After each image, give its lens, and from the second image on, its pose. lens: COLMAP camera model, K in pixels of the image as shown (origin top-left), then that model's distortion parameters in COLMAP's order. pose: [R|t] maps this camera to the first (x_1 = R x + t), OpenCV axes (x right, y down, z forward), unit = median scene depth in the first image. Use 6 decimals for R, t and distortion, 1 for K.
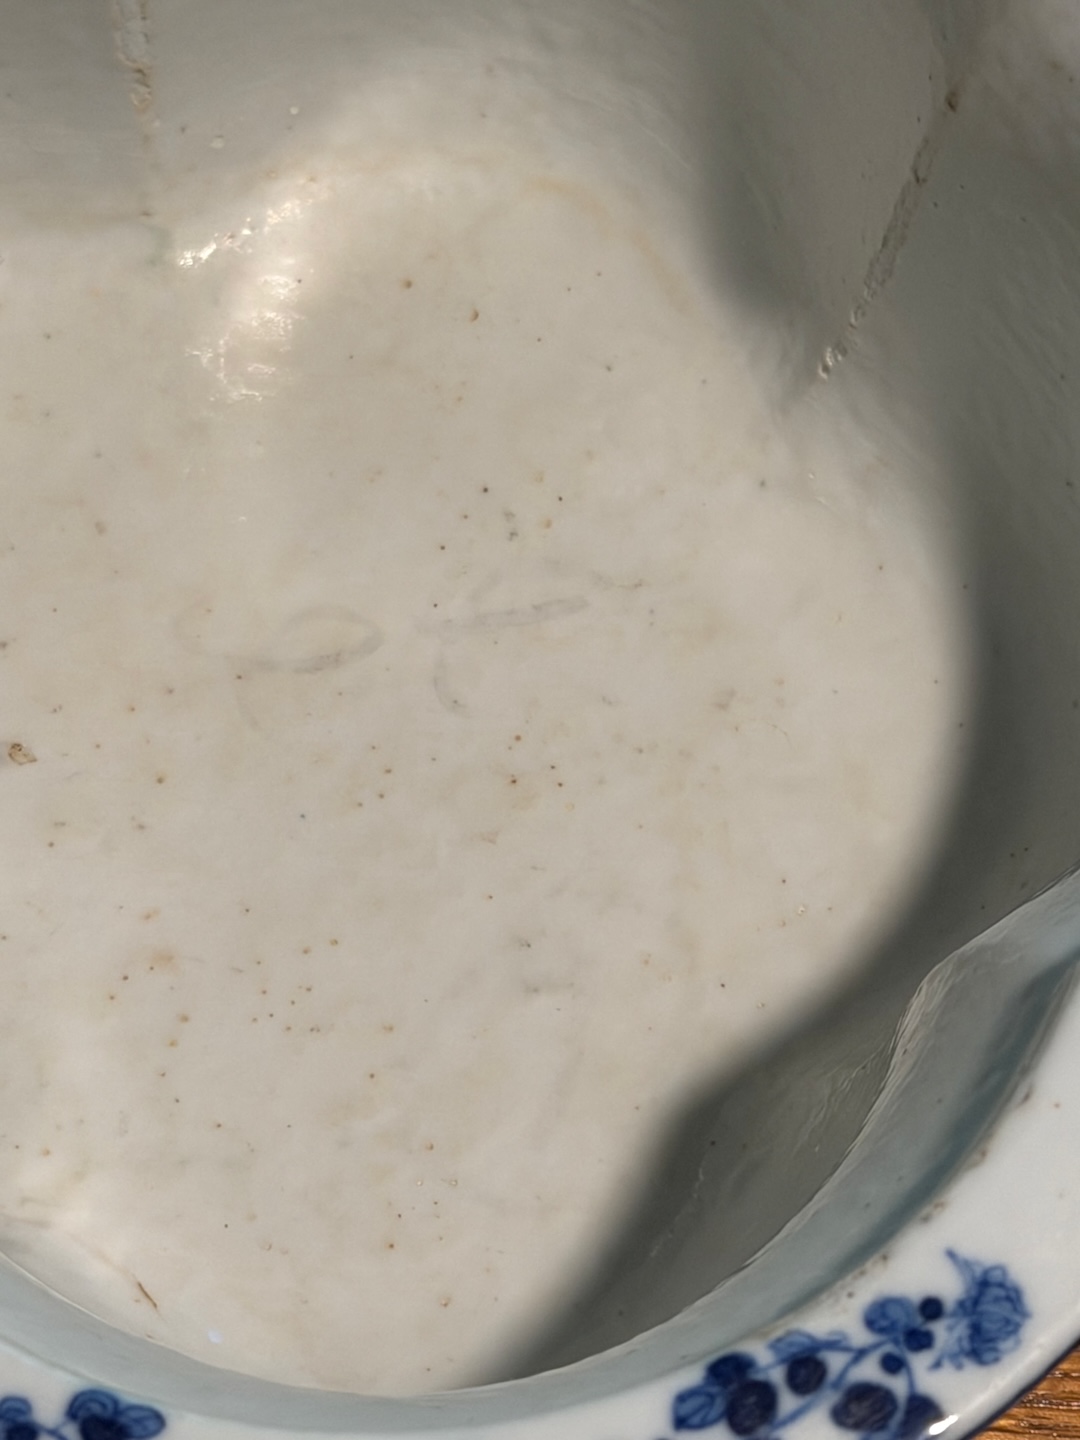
lens RADIAL K [[4158.4, 0, 540.0], [0, 4158.4, 720.0], [0, 0, 1]] dist [0.130158, -0.701404]
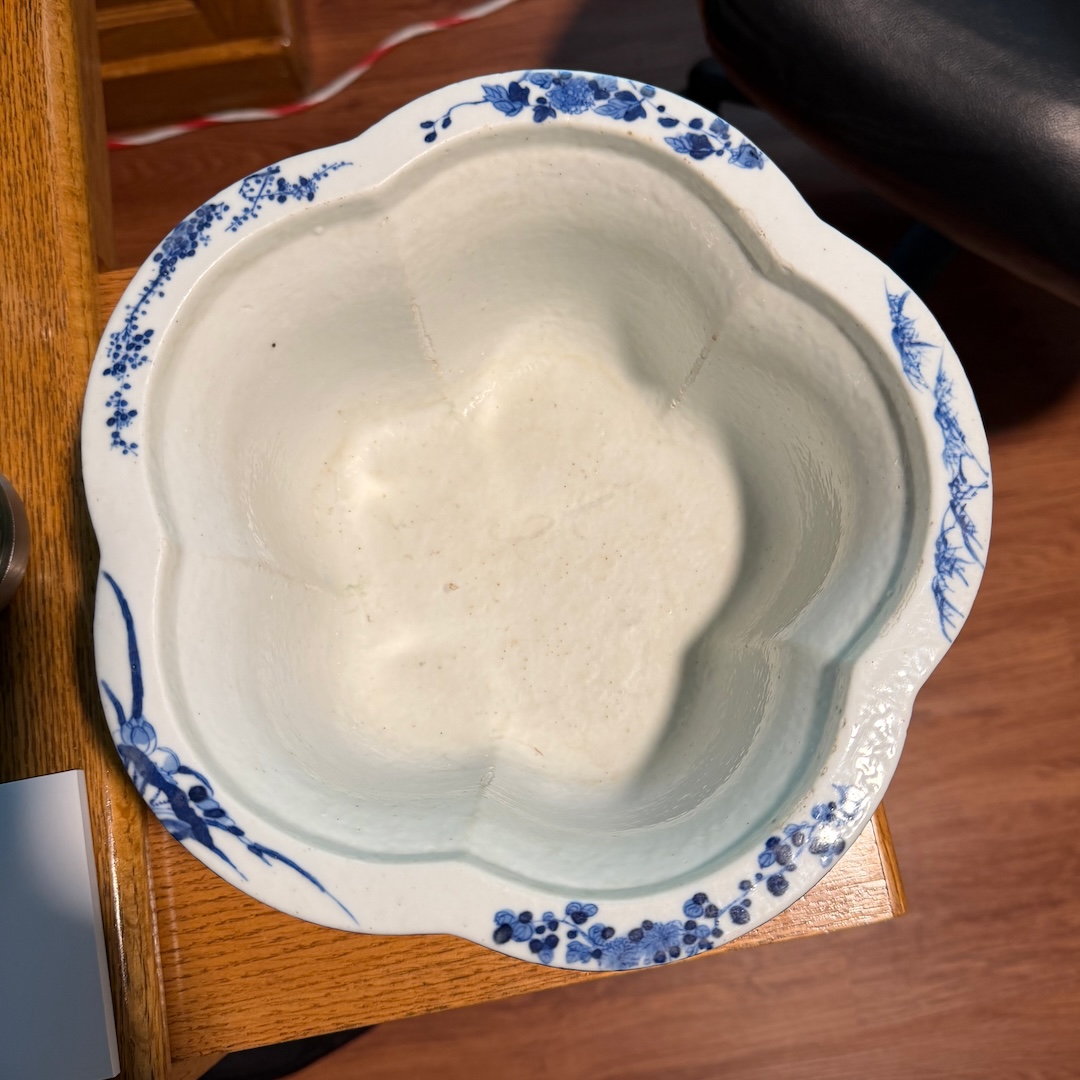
lens RADIAL K [[1043.8, 0, 577.3], [0, 1043.8, 539.9], [0, 0, 1]] dist [0.013165, 0.006094]
pose [[0.972470, -0.231937, 0.022515, -0.041989], [0.220570, 0.947343, 0.232143, -0.186699], [-0.075172, -0.220786, 0.972421, 0.227714]]
